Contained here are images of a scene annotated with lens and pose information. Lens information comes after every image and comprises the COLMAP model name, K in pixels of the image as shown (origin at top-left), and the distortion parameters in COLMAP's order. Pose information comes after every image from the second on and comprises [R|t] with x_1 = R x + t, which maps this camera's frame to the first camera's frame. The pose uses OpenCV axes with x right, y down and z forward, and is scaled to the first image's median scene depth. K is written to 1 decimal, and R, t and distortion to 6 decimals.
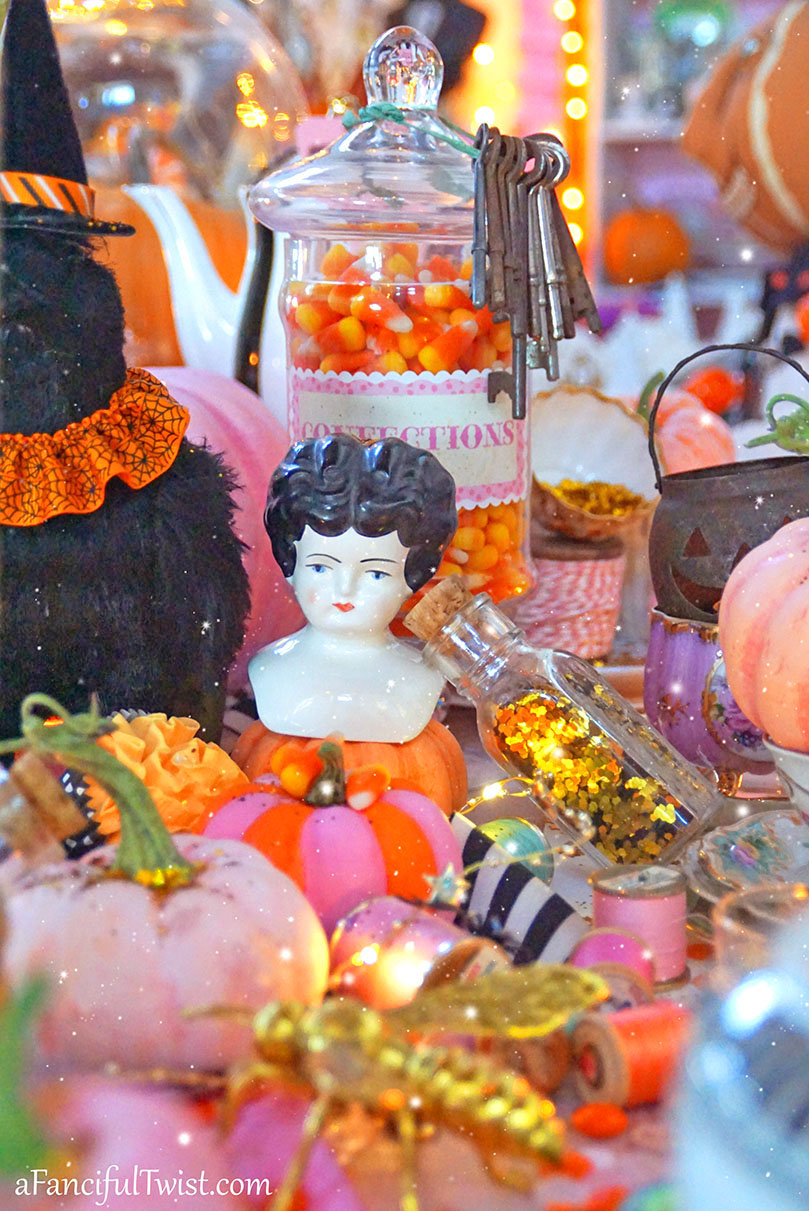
lens RADIAL K [[2646.8, 0, 404.5], [0, 2646.8, 605.5], [0, 0, 1]] dist [0.150490, 0.389451]
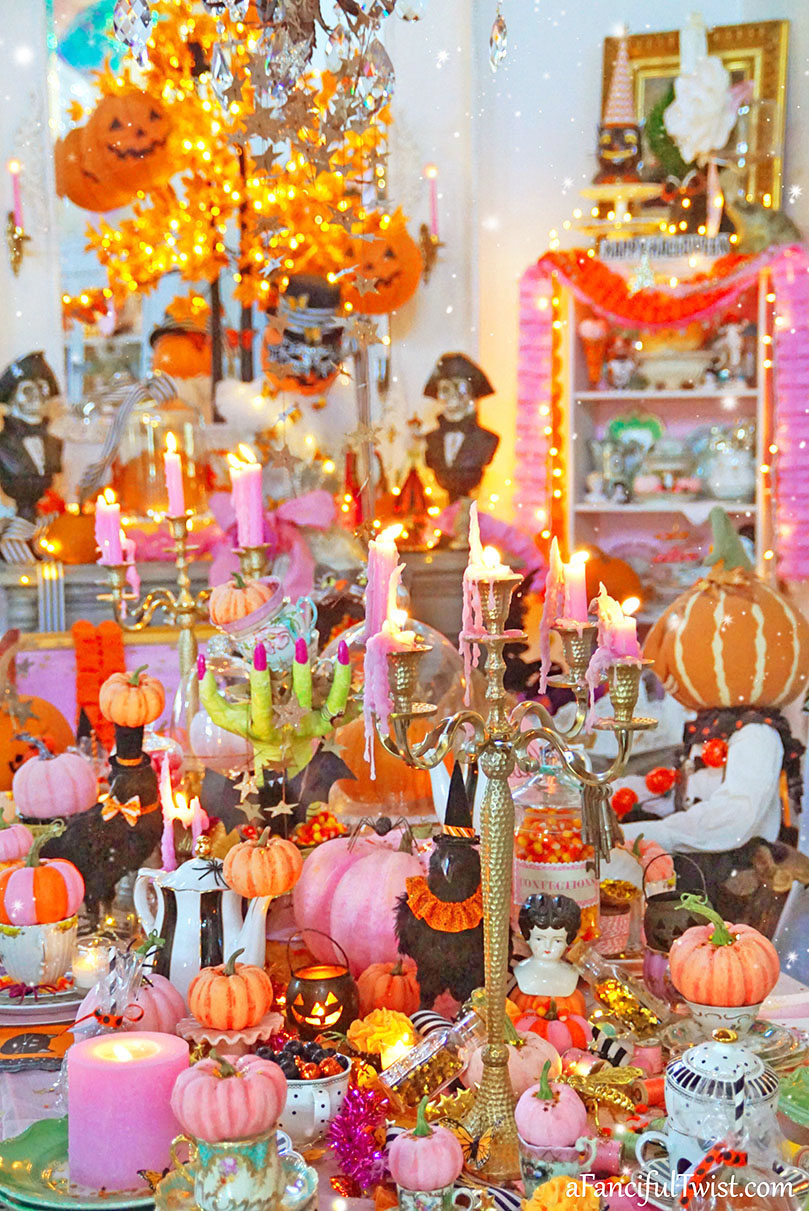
lens RADIAL K [[1997.5, 0, 404.5], [0, 1997.5, 605.5], [0, 0, 1]] dist [0.073012, 0.022398]
pose [[0.999907, -0.010433, -0.008798, -0.163981], [0.009439, 0.994291, -0.106283, -0.154106], [0.009857, 0.106190, 0.994297, -1.363735]]
